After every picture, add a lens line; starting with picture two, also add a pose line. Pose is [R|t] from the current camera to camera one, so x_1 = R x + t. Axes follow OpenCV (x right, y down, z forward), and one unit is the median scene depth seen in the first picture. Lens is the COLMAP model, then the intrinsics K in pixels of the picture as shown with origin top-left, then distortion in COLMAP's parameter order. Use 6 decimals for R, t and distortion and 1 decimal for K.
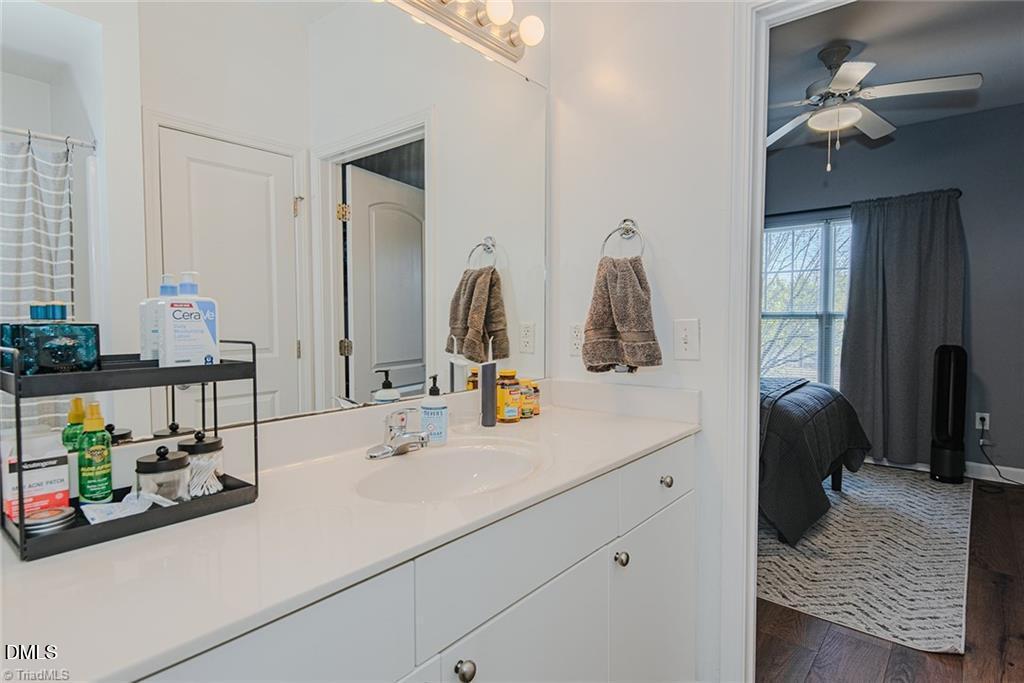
lens RADIAL K [[555.7, 0, 511.4], [0, 555.7, 337.6], [0, 0, 1]] dist [-0.000968, -0.000043]
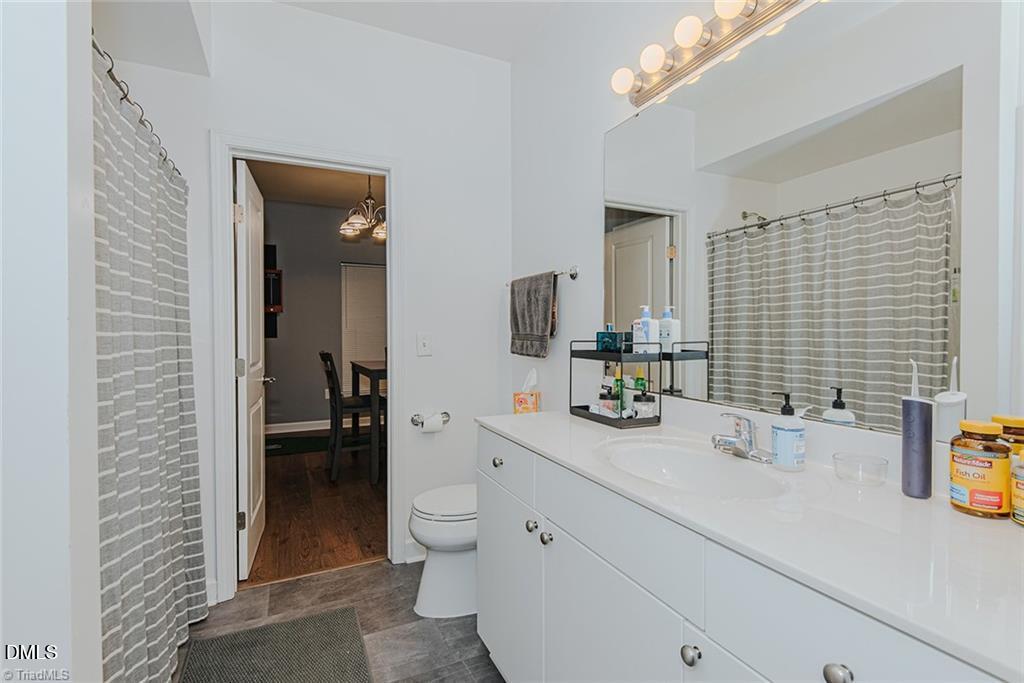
lens RADIAL K [[470.3, 0, 511.3], [0, 470.3, 340.3], [0, 0, 1]] dist [-0.000026, -0.001252]
pose [[-0.415611, 0.015137, -0.909417, 0.701405], [-0.037778, 0.998711, 0.033888, -0.026096], [0.908758, 0.048440, -0.414503, 0.832857]]
